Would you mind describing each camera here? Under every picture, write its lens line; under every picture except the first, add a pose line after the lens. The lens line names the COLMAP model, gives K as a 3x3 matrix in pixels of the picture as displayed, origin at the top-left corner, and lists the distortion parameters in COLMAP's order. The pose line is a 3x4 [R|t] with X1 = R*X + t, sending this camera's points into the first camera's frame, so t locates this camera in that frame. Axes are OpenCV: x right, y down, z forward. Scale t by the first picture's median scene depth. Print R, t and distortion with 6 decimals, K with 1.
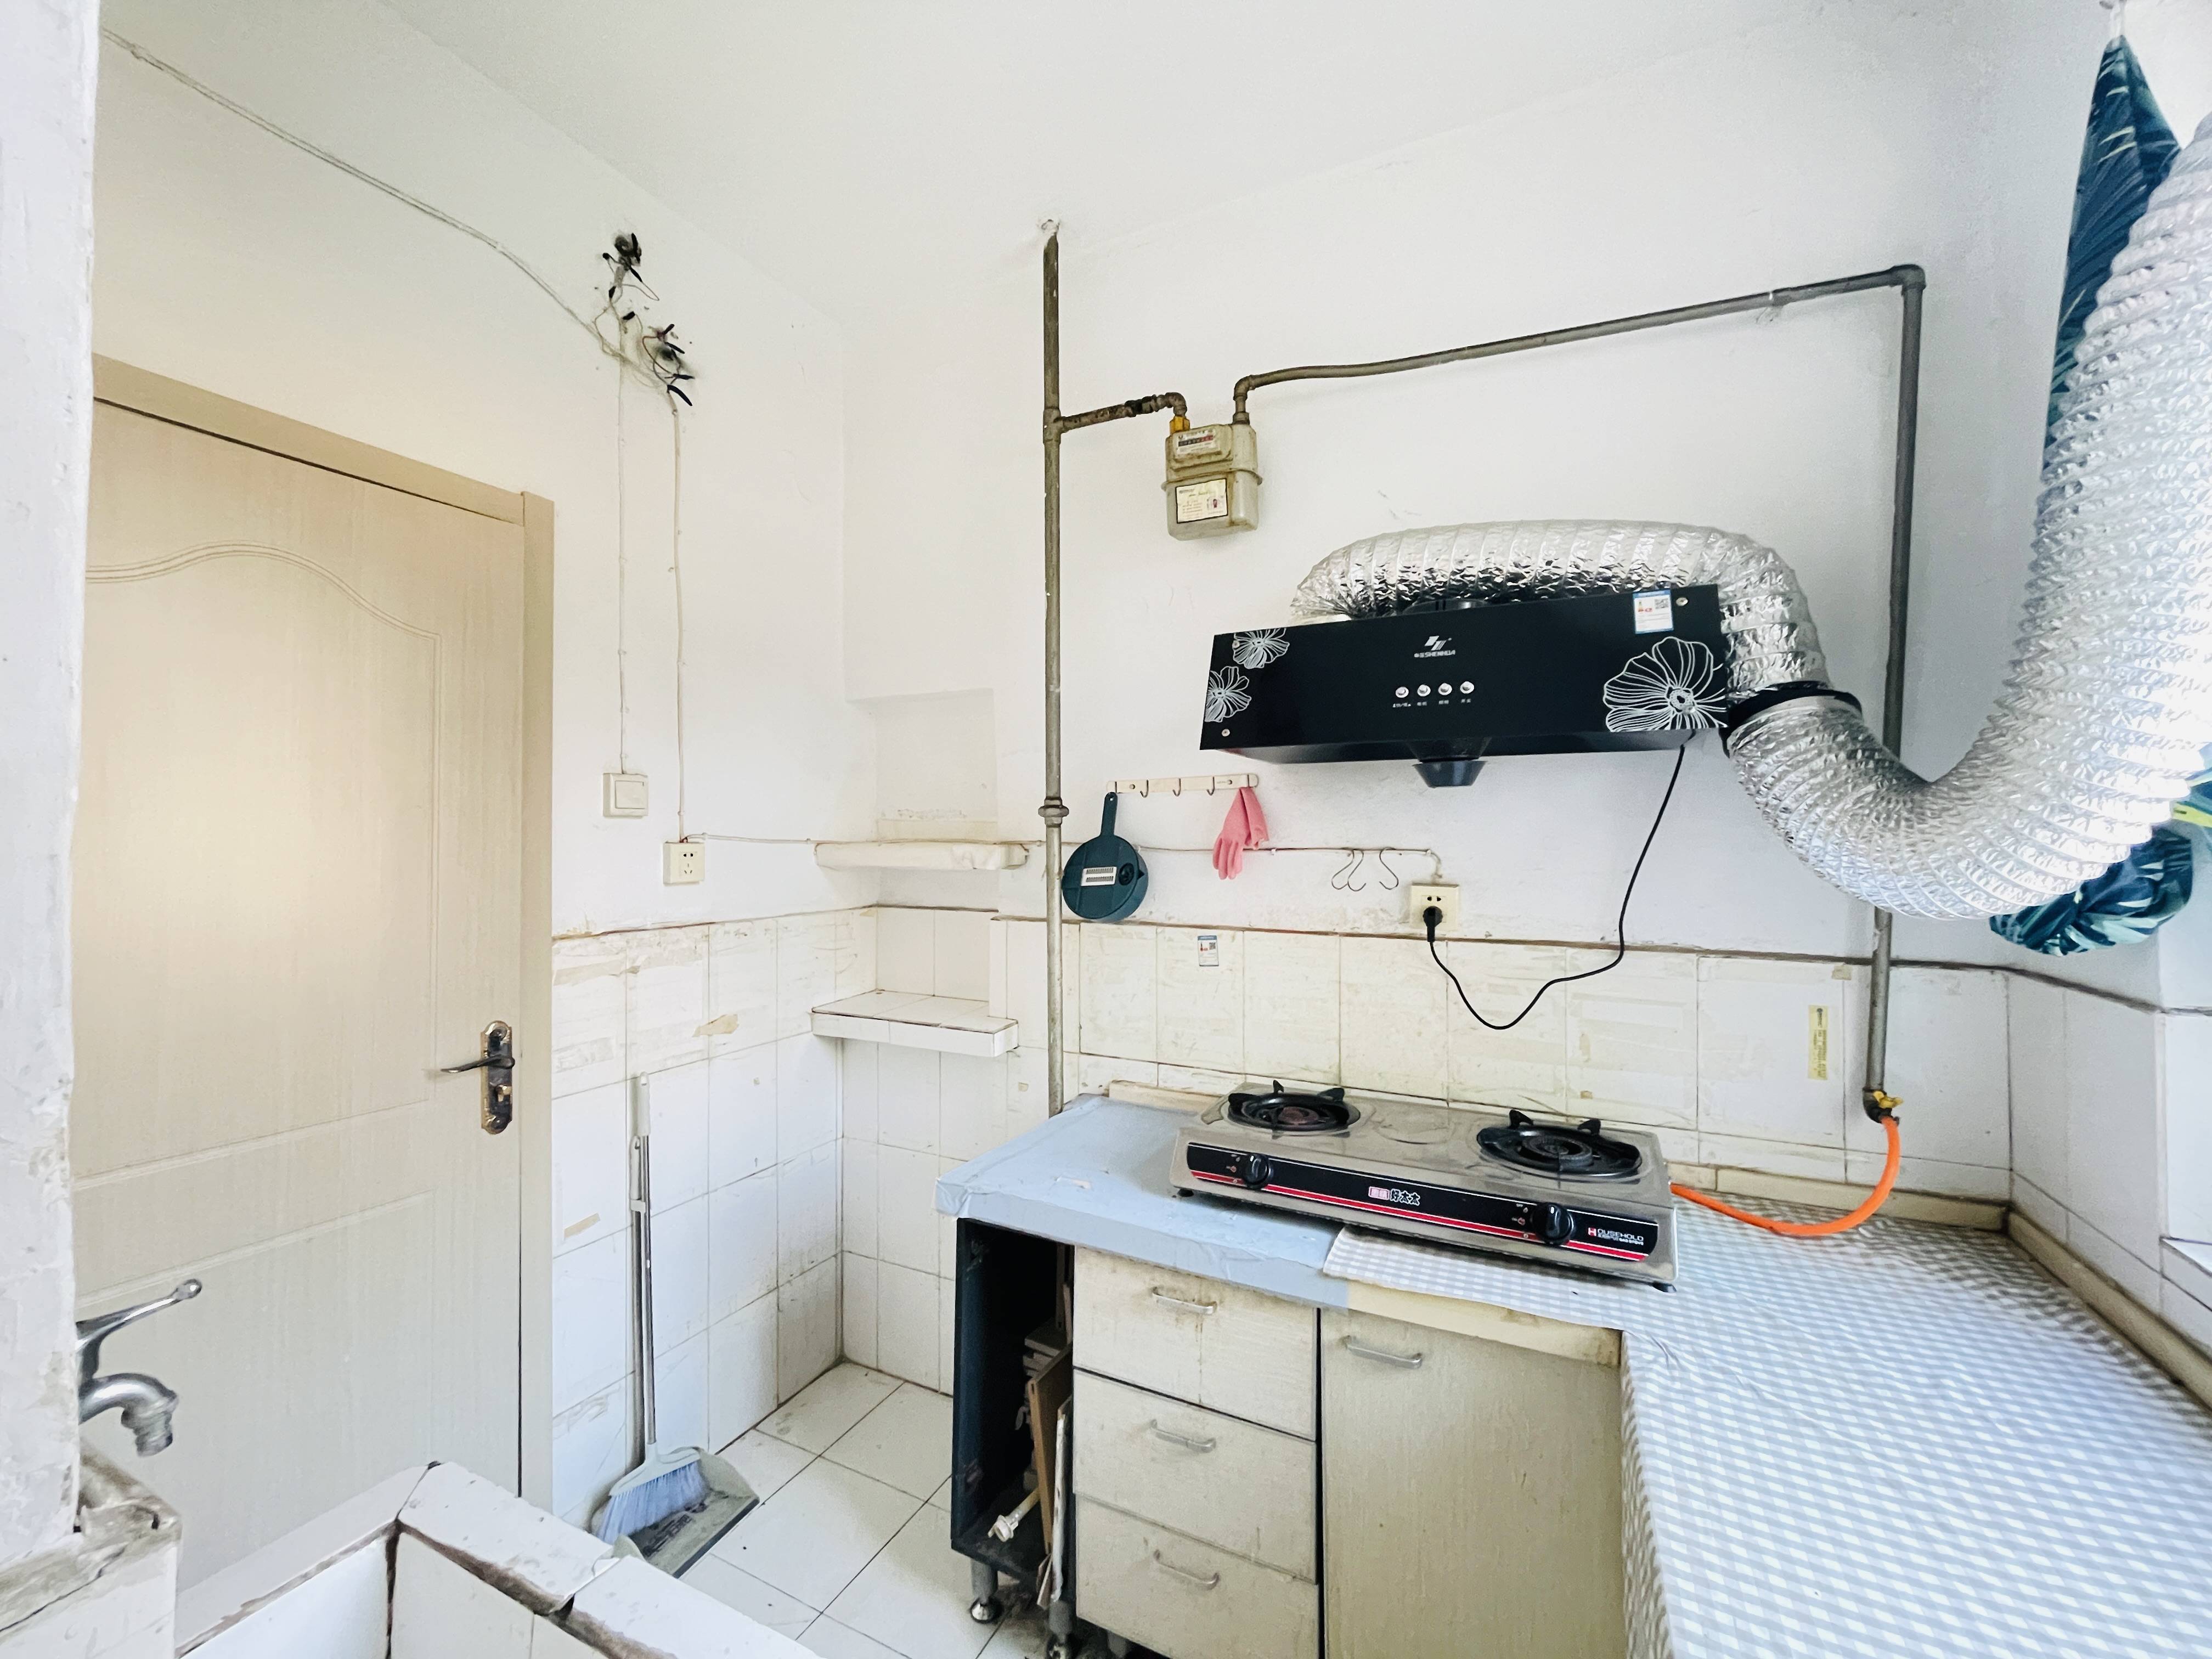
lens RADIAL K [[890.0, 0, 1107.7], [0, 890.0, 822.4], [0, 0, 1]] dist [-0.003136, -0.000363]
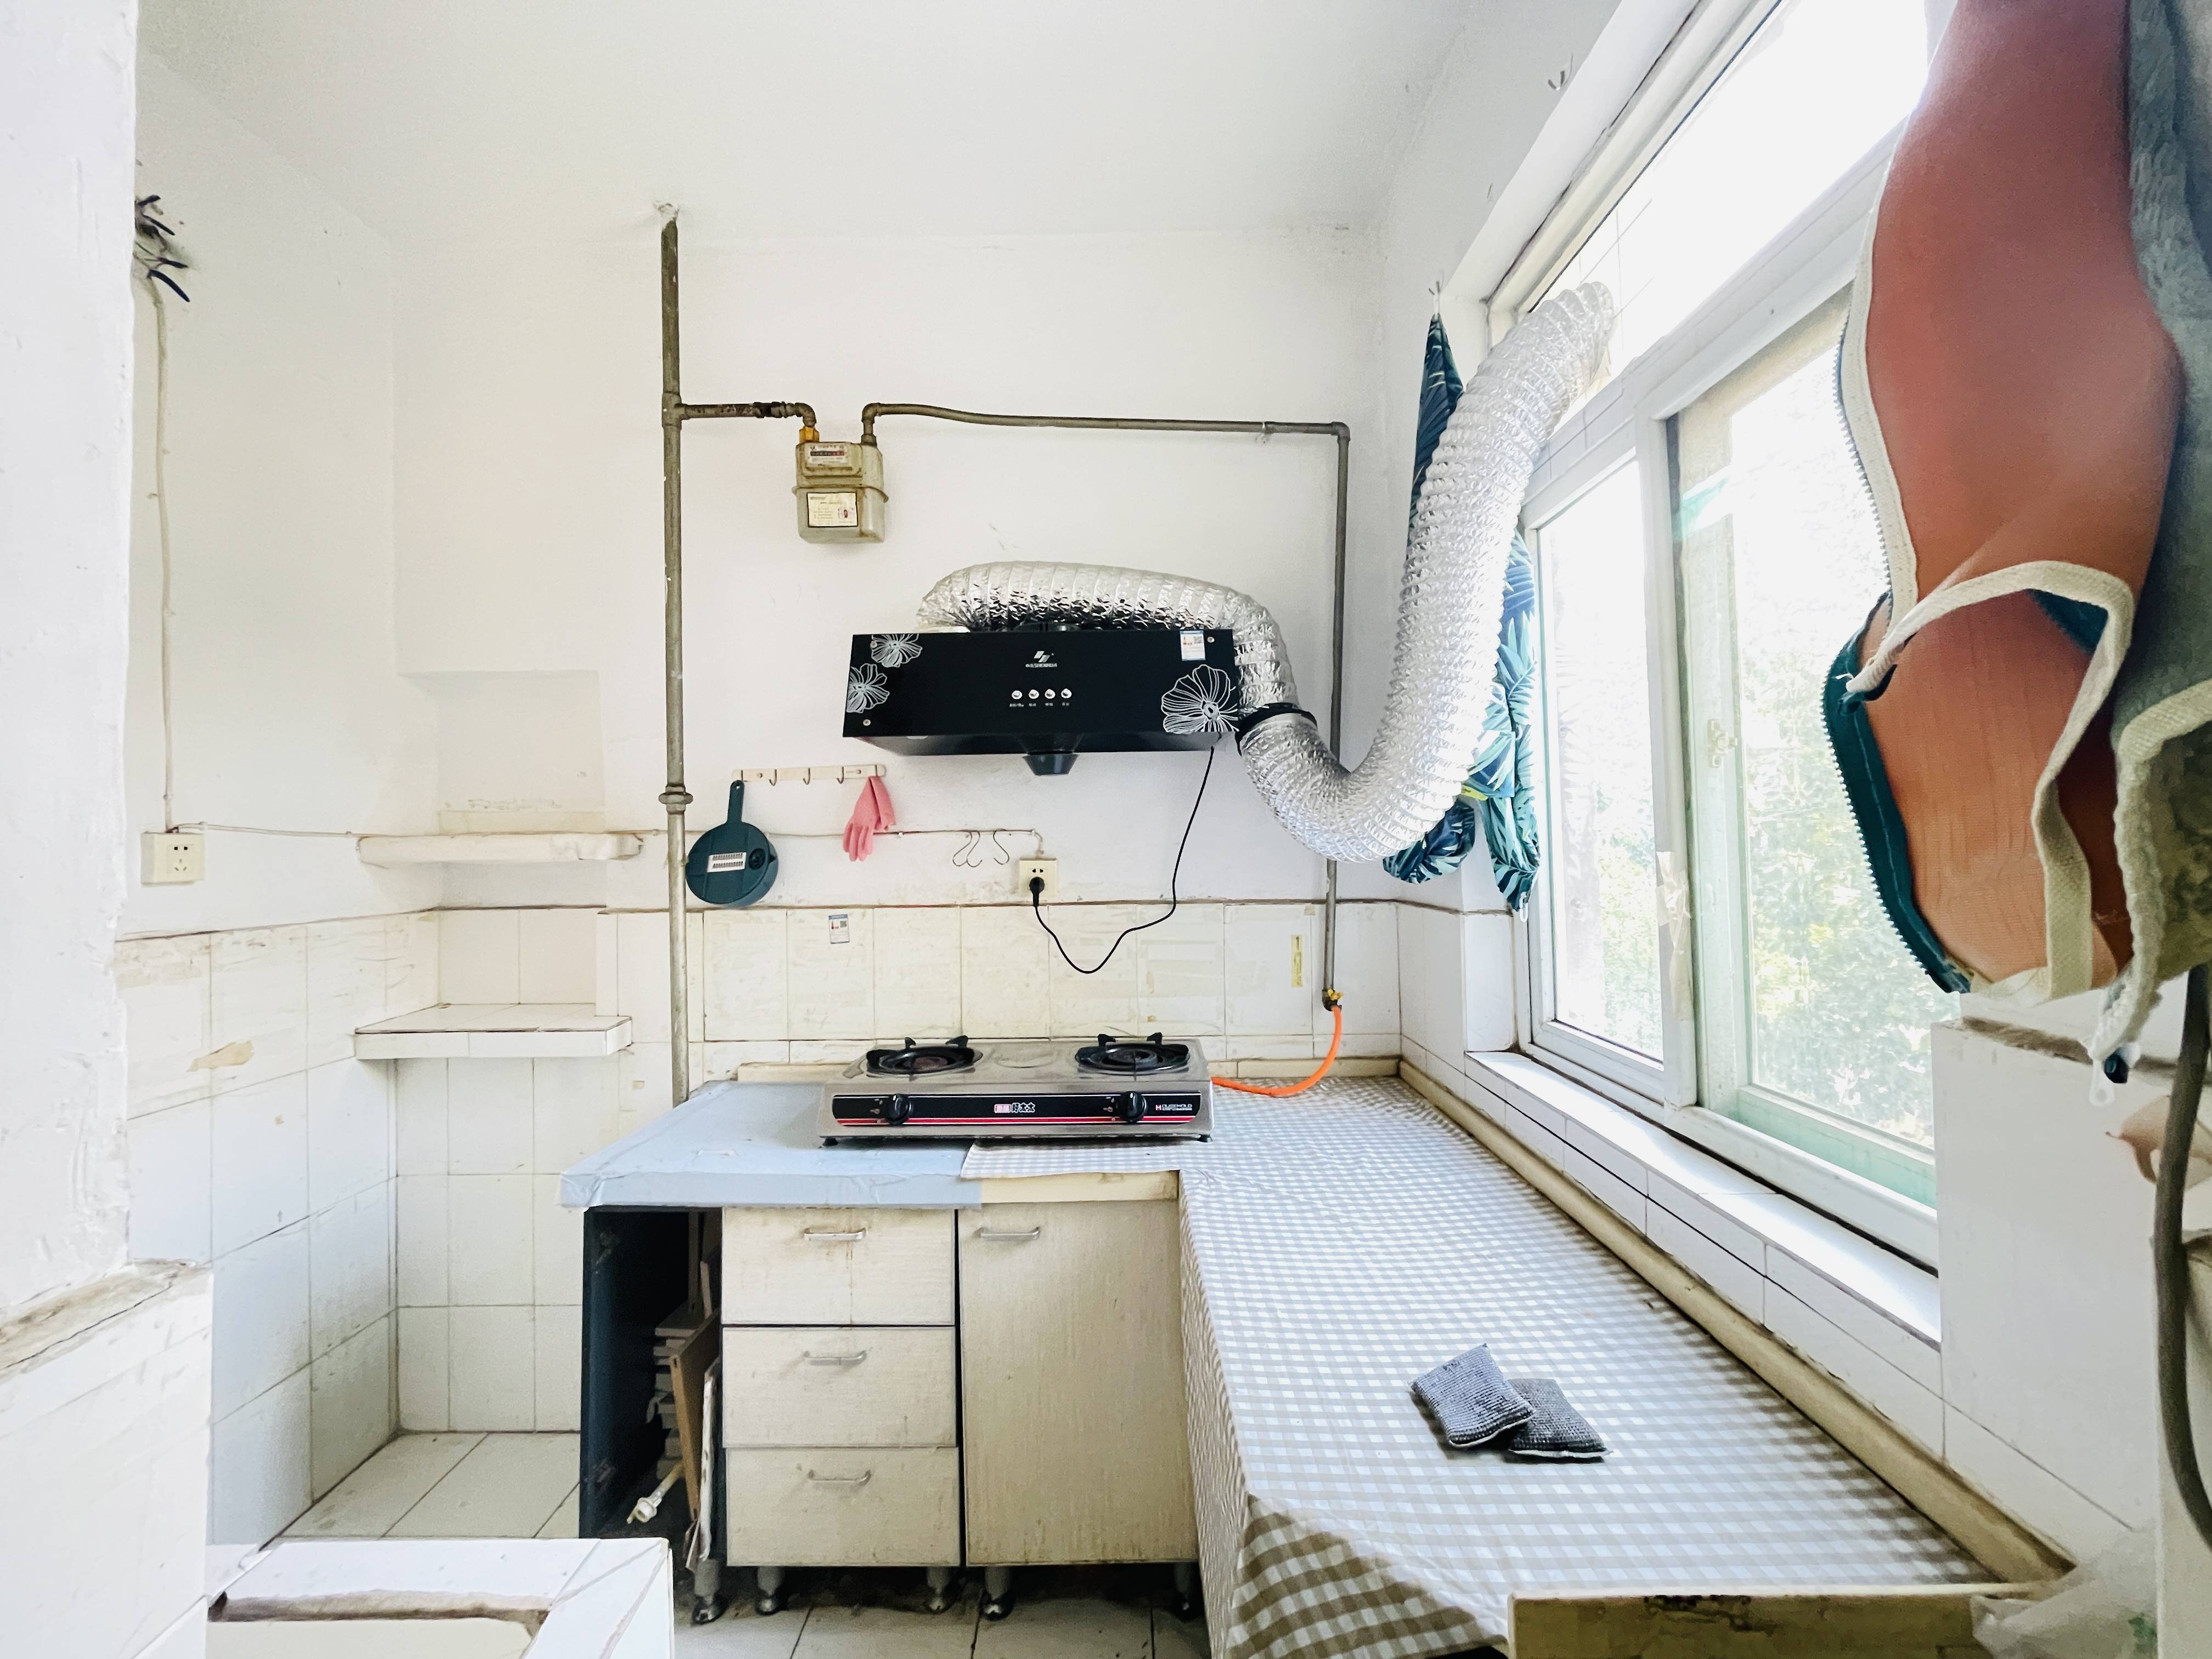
lens RADIAL K [[890.0, 0, 1107.7], [0, 890.0, 822.4], [0, 0, 1]] dist [-0.003136, -0.000363]
pose [[0.898585, -0.005154, 0.438769, -0.084707], [0.009588, 0.999923, -0.007890, 0.035936], [-0.438694, 0.011297, 0.898565, -0.135189]]
